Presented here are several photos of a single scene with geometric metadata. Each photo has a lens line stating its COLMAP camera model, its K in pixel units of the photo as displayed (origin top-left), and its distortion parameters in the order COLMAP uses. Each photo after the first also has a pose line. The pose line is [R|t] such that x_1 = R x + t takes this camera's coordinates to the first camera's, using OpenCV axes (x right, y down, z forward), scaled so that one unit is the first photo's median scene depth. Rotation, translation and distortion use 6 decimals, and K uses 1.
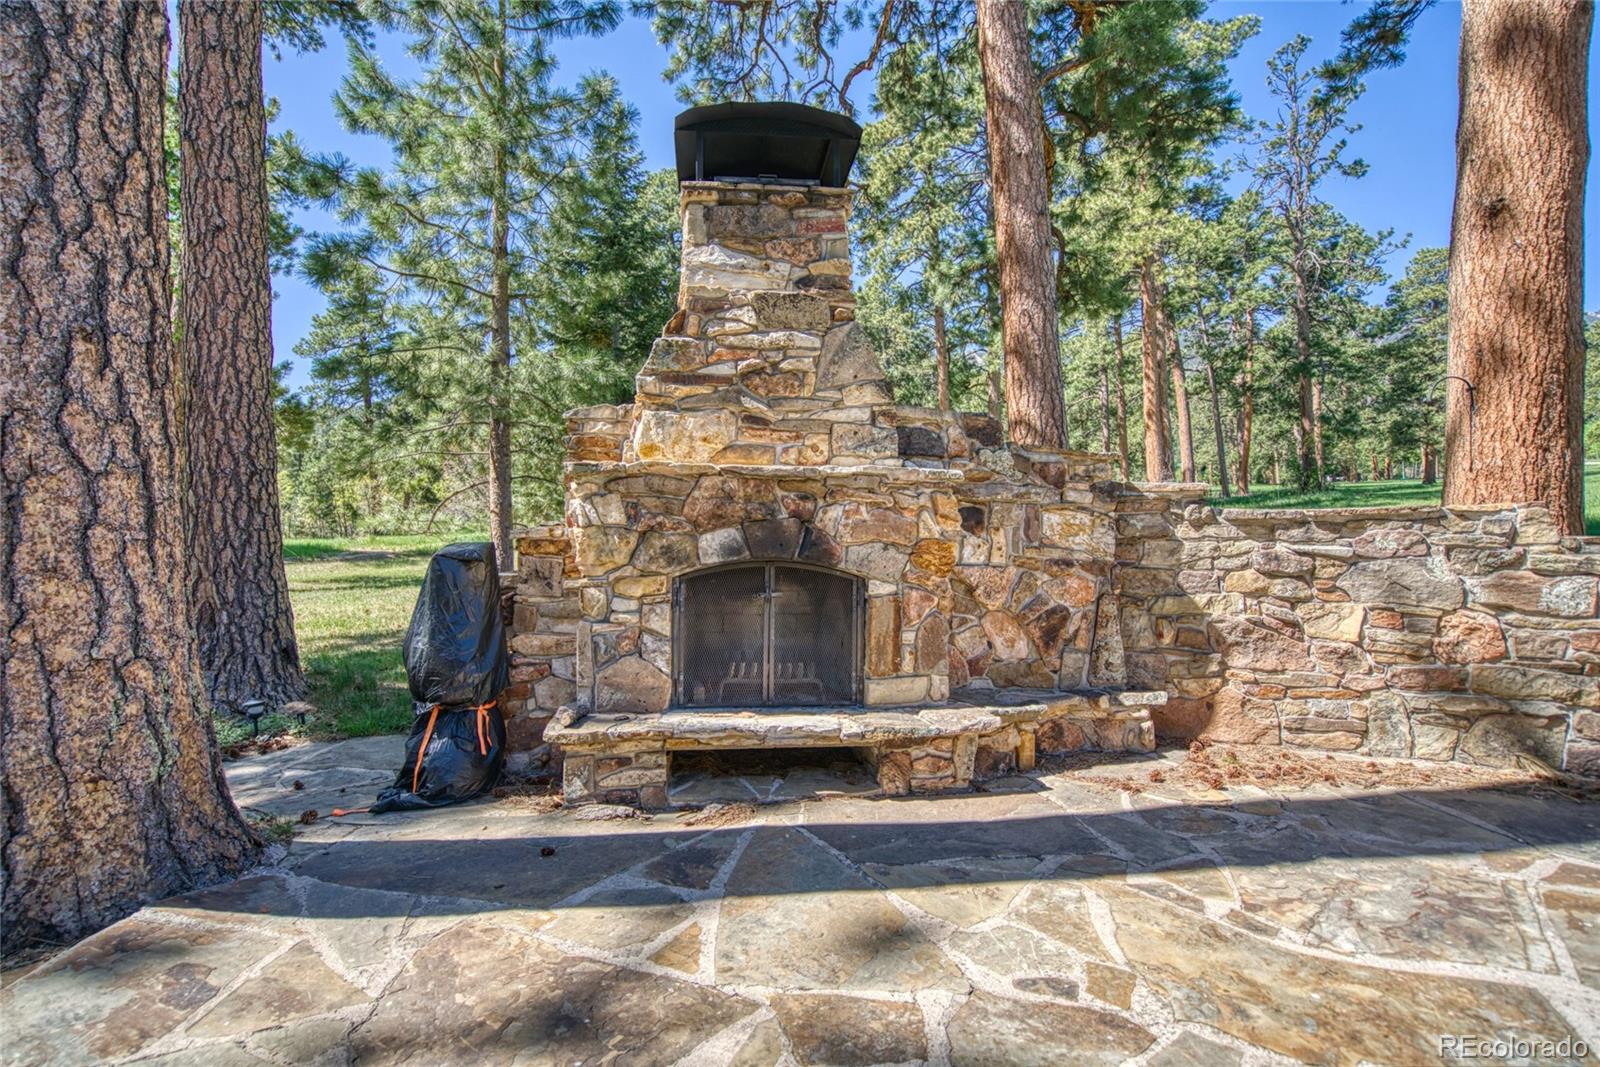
lens RADIAL K [[737.7, 0, 801.9], [0, 737.7, 536.7], [0, 0, 1]] dist [-0.042734, 0.015207]
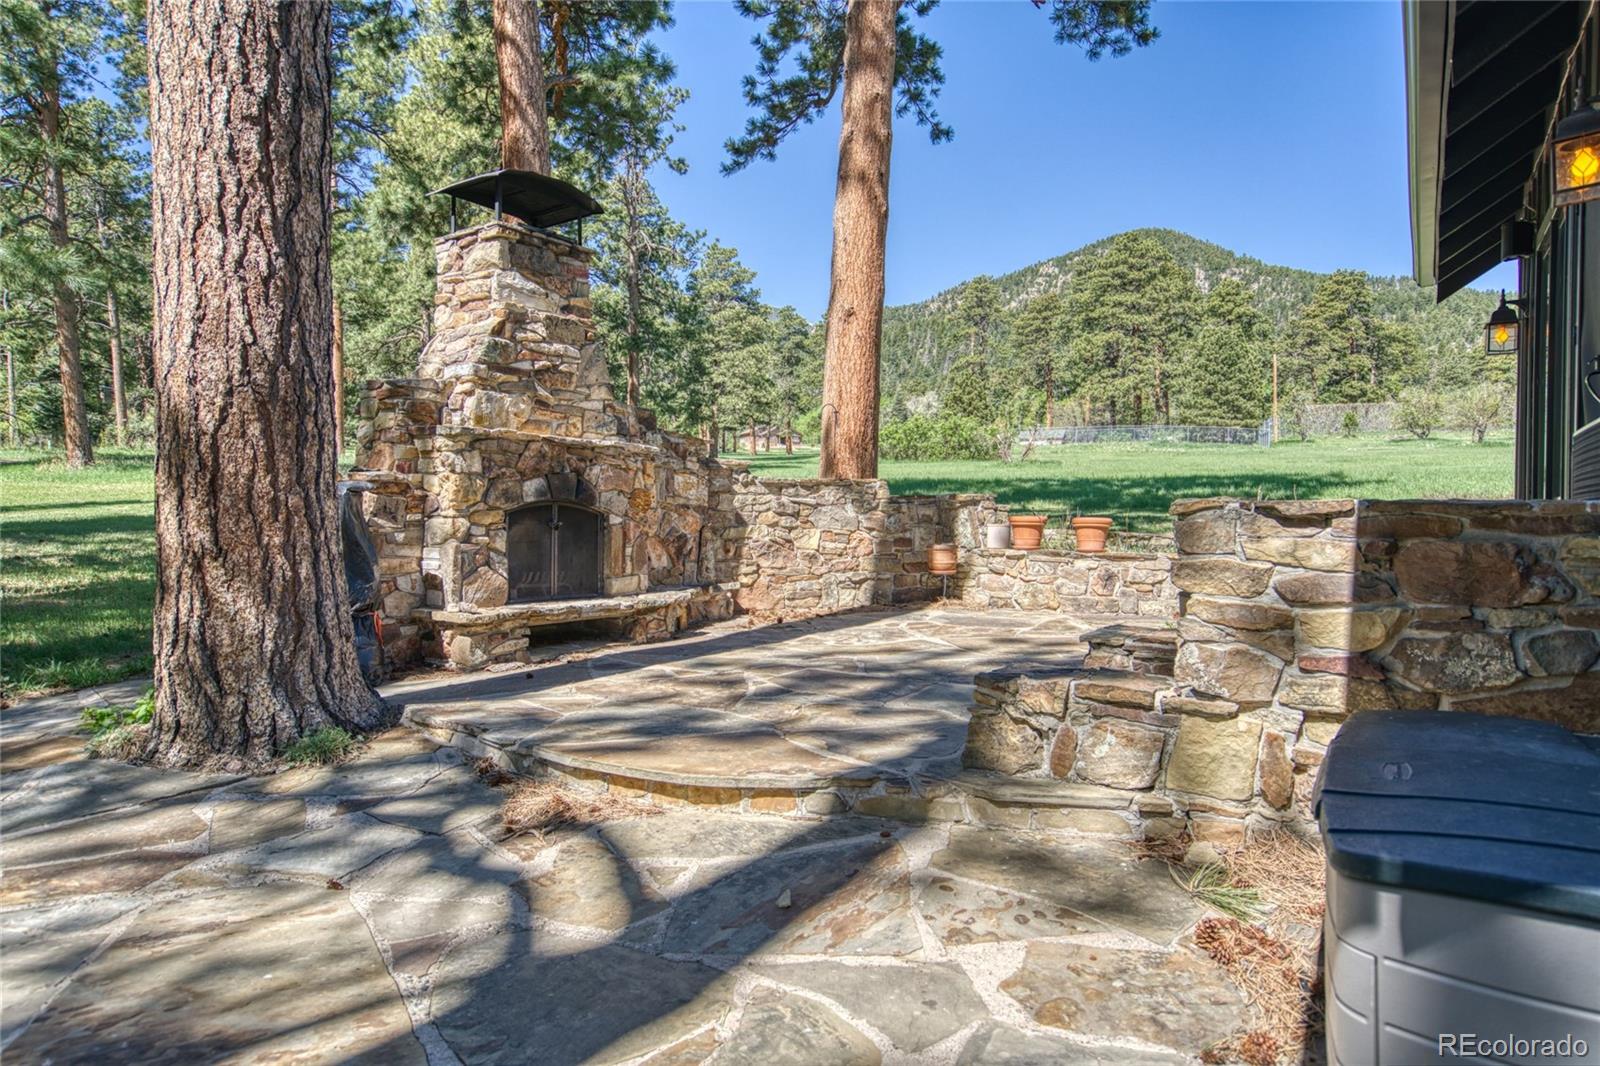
lens RADIAL K [[929.3, 0, 795.4], [0, 929.3, 532.6], [0, 0, 1]] dist [0.028912, 0.000322]
pose [[0.668322, -0.009876, 0.743806, -1.076918], [-0.013588, 0.999583, 0.025482, 0.040640], [-0.743748, -0.027137, 0.667909, -0.581198]]
